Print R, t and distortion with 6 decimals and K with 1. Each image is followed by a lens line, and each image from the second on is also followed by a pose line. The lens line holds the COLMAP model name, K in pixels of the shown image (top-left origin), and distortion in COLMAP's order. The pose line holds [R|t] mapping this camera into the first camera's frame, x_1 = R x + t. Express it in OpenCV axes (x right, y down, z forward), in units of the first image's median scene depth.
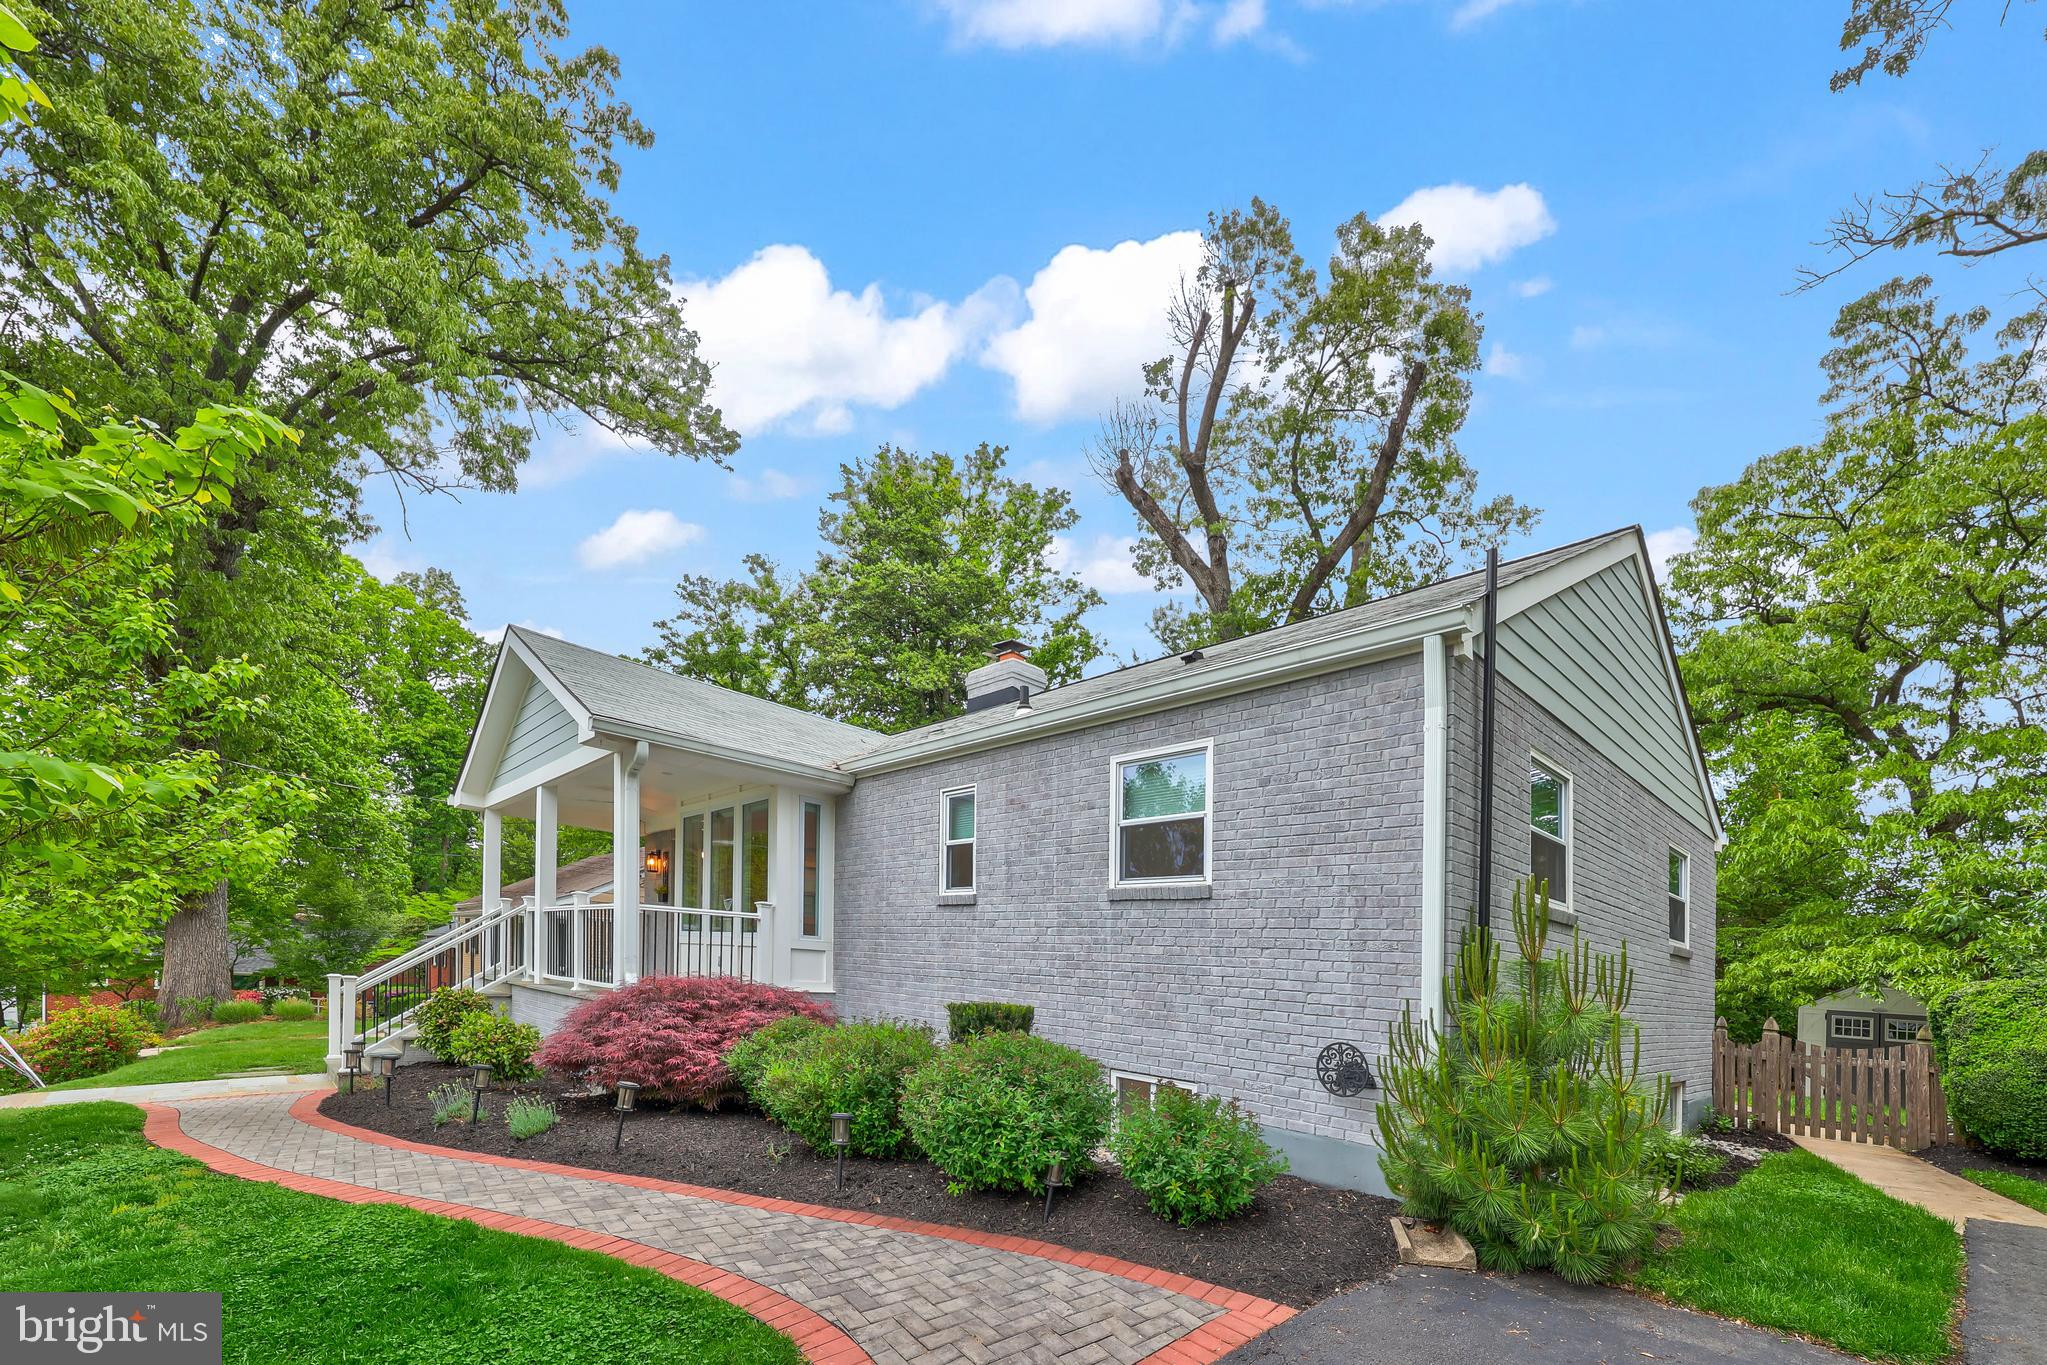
lens RADIAL K [[849.2, 0, 1023.1], [0, 849.2, 679.3], [0, 0, 1]] dist [0.001029, -0.000036]
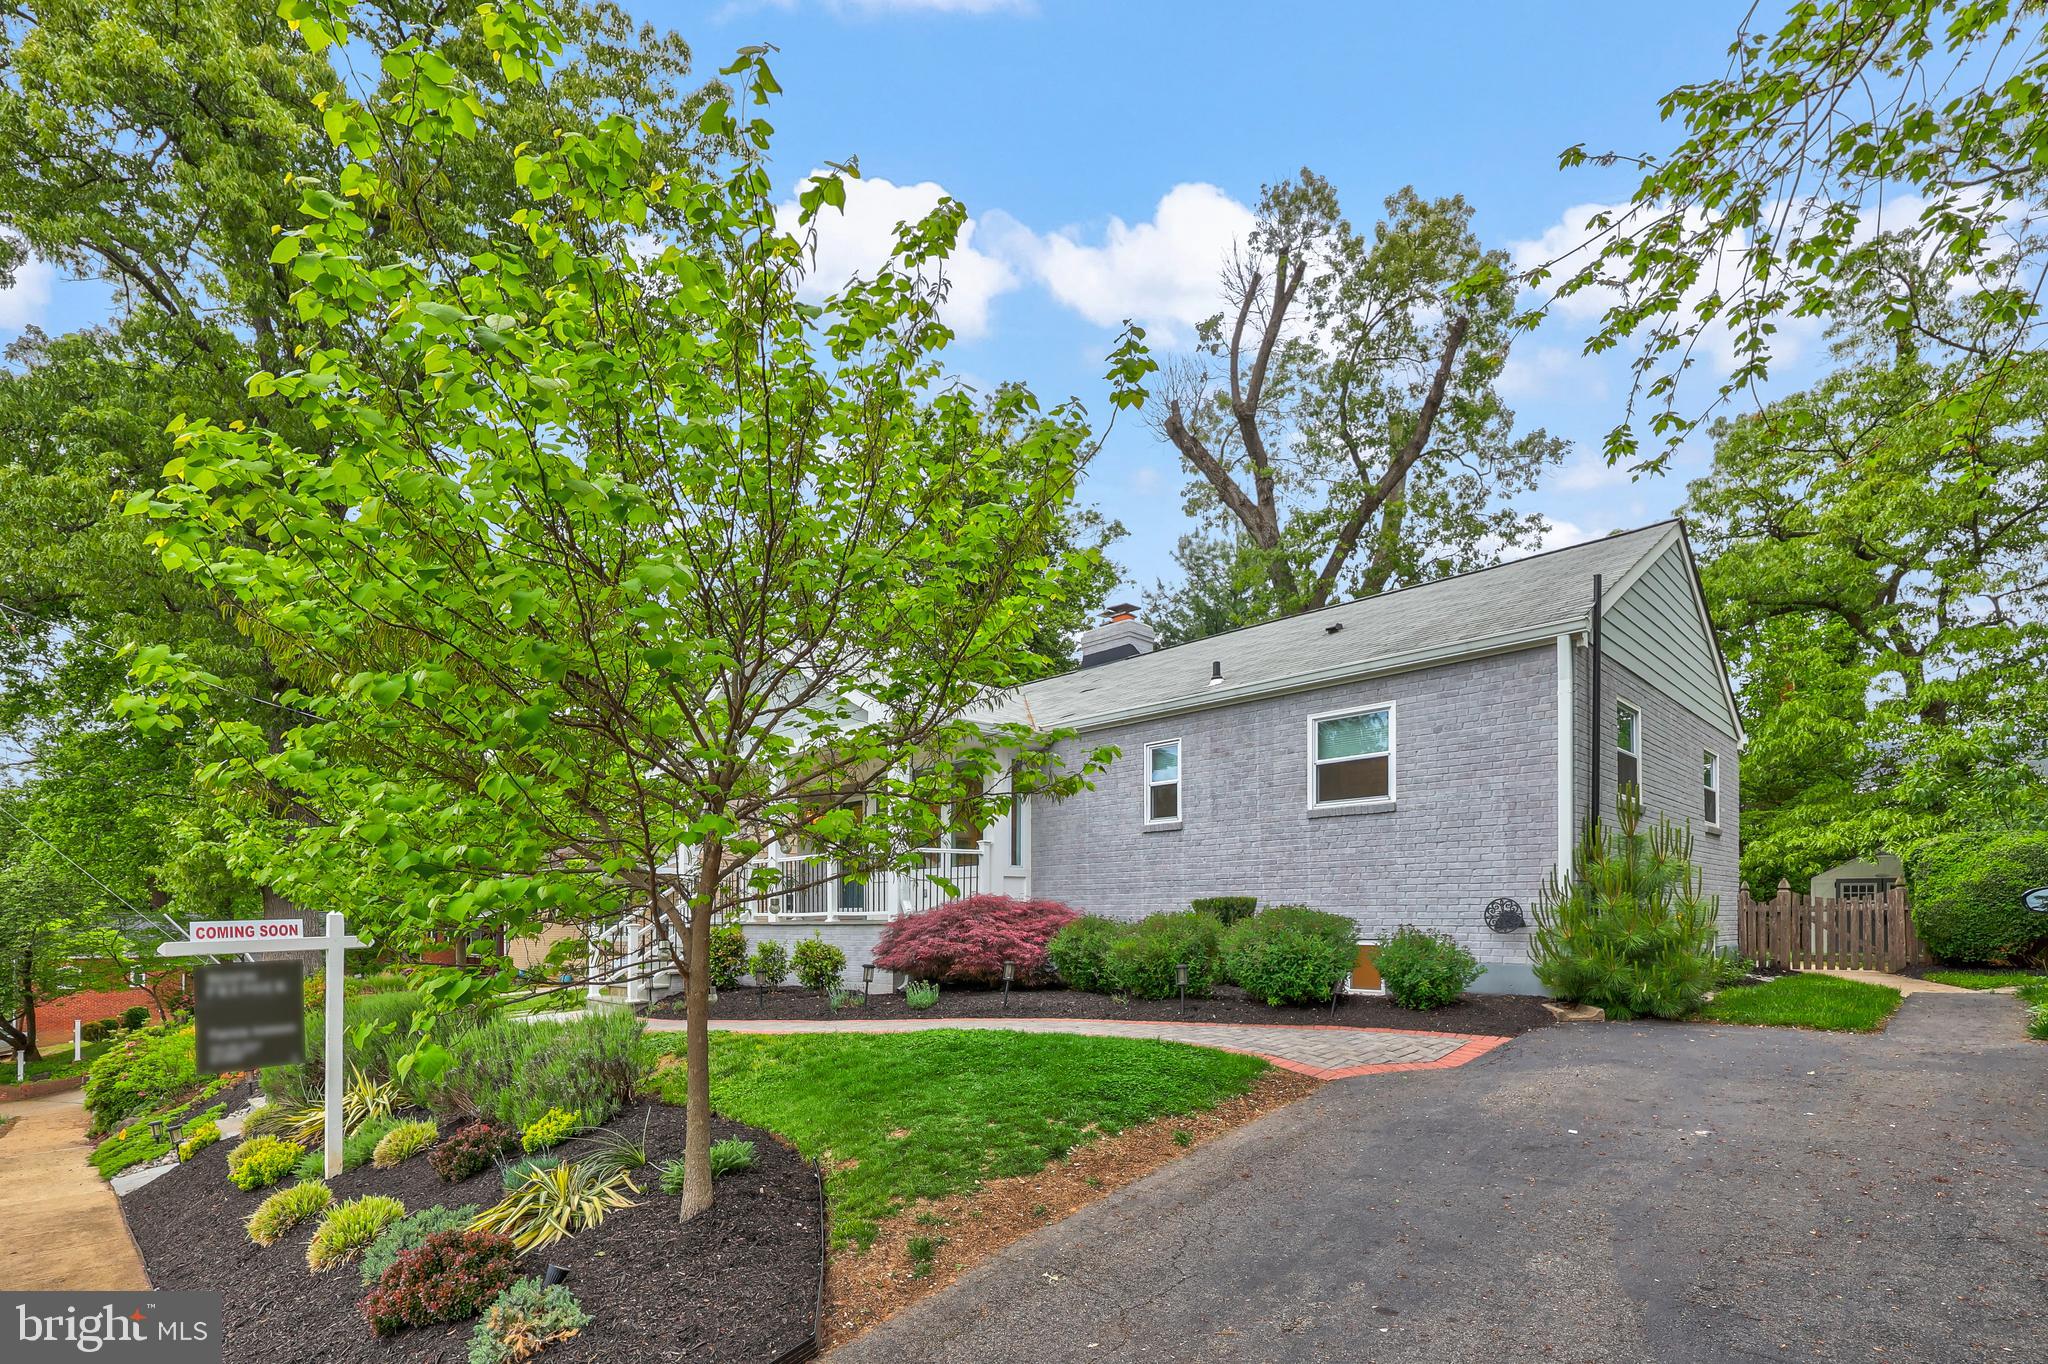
lens RADIAL K [[901.3, 0, 1024.9], [0, 901.3, 656.5], [0, 0, 1]] dist [-0.000291, 0.000803]
pose [[0.997853, -0.062879, 0.018320, -0.133109], [0.061677, 0.996286, 0.060076, -0.042386], [-0.022029, -0.058818, 0.998026, -0.156742]]
